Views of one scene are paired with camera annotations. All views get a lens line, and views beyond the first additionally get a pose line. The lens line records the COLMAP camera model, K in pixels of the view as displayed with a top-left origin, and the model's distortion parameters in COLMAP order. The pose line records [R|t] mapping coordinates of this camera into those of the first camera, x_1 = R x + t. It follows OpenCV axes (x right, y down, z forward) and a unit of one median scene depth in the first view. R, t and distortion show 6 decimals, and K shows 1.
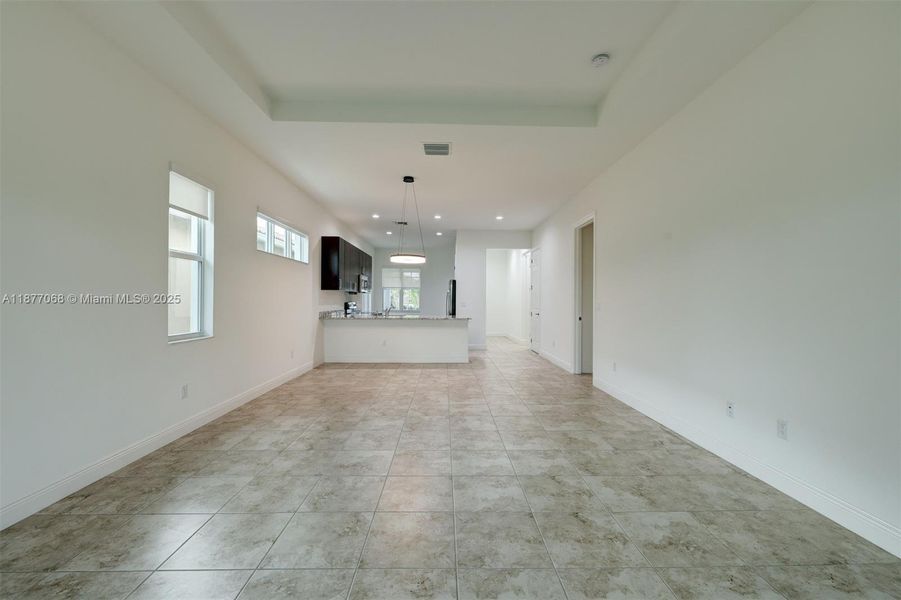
lens RADIAL K [[372.3, 0, 449.5], [0, 372.3, 296.2], [0, 0, 1]] dist [-0.003171, -0.000071]
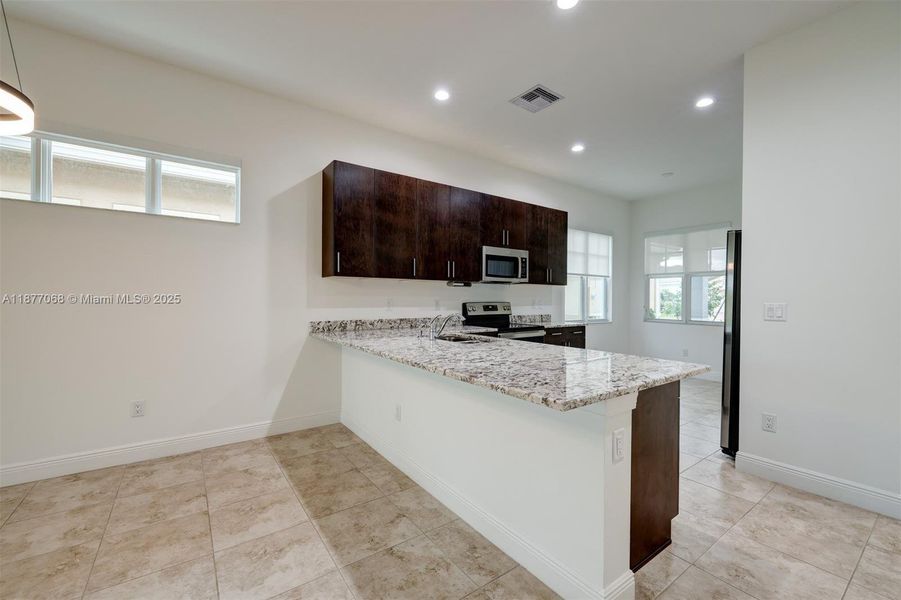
lens RADIAL K [[372.3, 0, 451.7], [0, 372.3, 299.4], [0, 0, 1]] dist [-0.003171, -0.000071]
pose [[0.577659, 0.001588, -0.816276, 0.162223], [0.006539, 0.999957, 0.006573, 0.010100], [0.816252, -0.009134, 0.577624, 0.837171]]
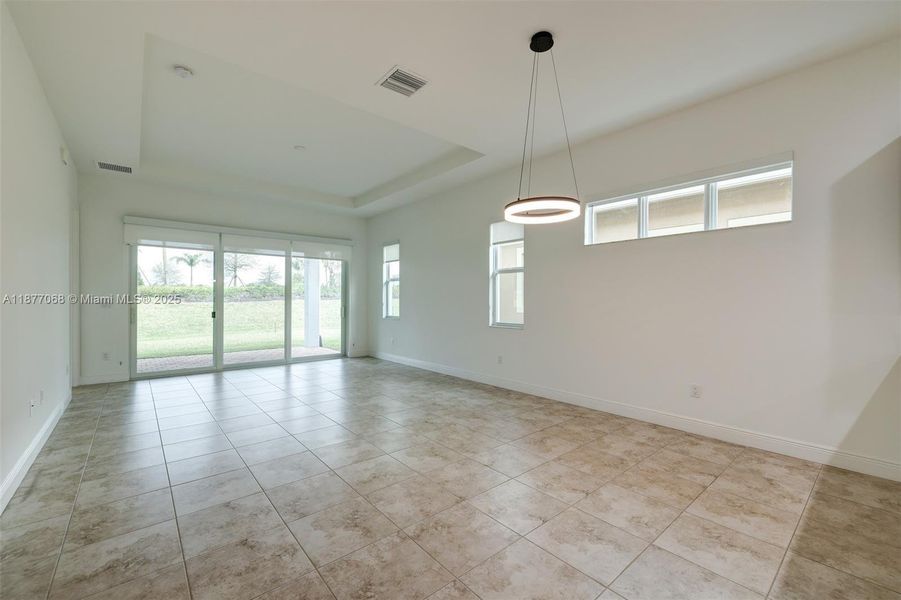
lens RADIAL K [[372.3, 0, 452.6], [0, 372.3, 302.6], [0, 0, 1]] dist [-0.003171, -0.000071]
pose [[-0.764464, -0.000895, -0.644666, 0.207343], [0.003551, 0.999978, -0.005599, 0.012511], [0.644656, -0.006569, -0.764444, 0.964630]]
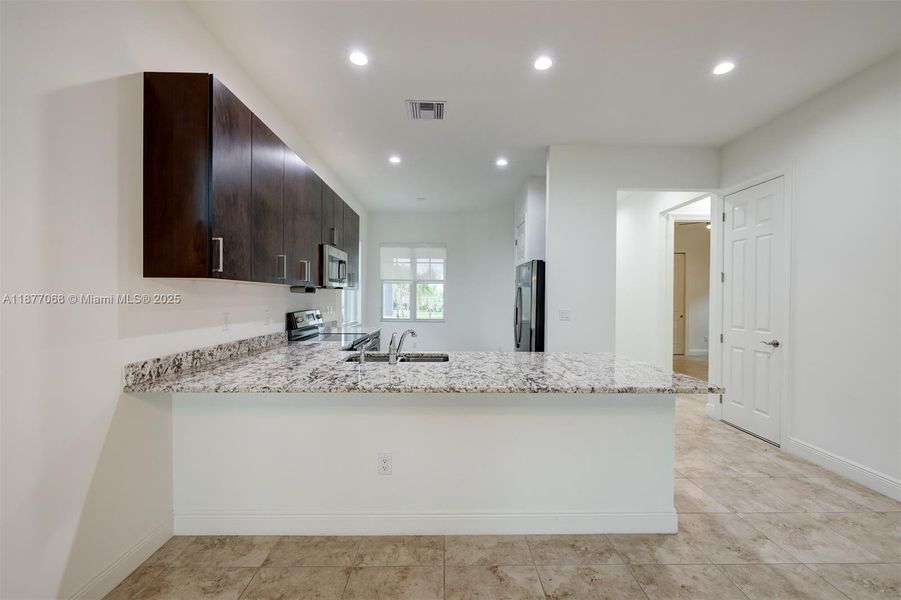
lens RADIAL K [[372.3, 0, 452.2], [0, 372.3, 298.6], [0, 0, 1]] dist [-0.003171, -0.000071]
pose [[0.999963, 0.003273, 0.007991, -0.127185], [-0.003404, 0.999858, 0.016516, -0.007085], [-0.007935, -0.016542, 0.999832, 0.721955]]
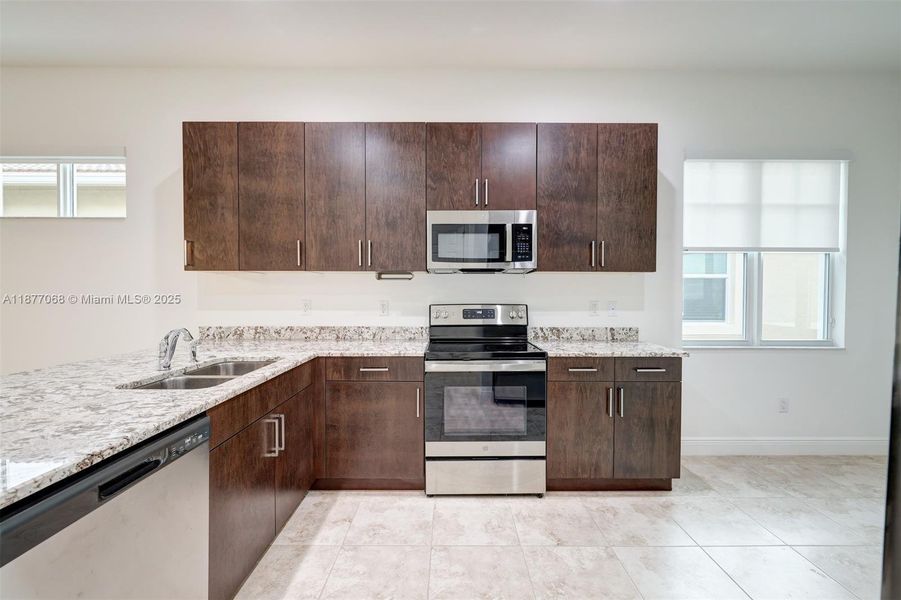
lens RADIAL K [[372.3, 0, 448.9], [0, 372.3, 301.5], [0, 0, 1]] dist [-0.003171, -0.000071]
pose [[-0.004785, 0.019185, -0.999804, 0.063626], [0.010825, 0.999758, 0.019132, 0.008962], [0.999930, -0.010731, -0.004992, 1.238024]]
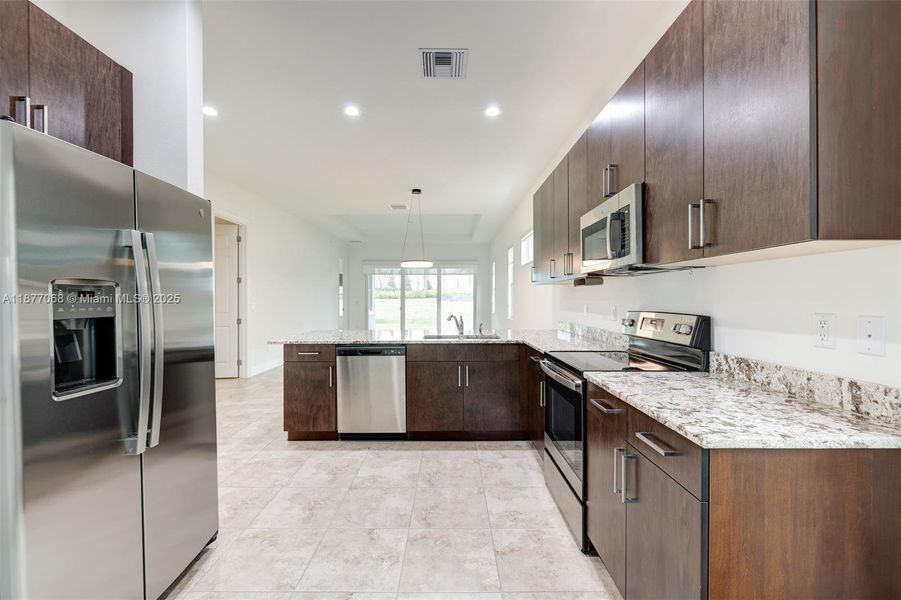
lens RADIAL K [[372.3, 0, 453.2], [0, 372.3, 301.1], [0, 0, 1]] dist [-0.003171, -0.000071]
pose [[-0.999990, -0.001722, -0.004230, -0.165042], [-0.001685, 0.999961, -0.008641, 0.013768], [0.004245, -0.008633, -0.999954, 1.574727]]
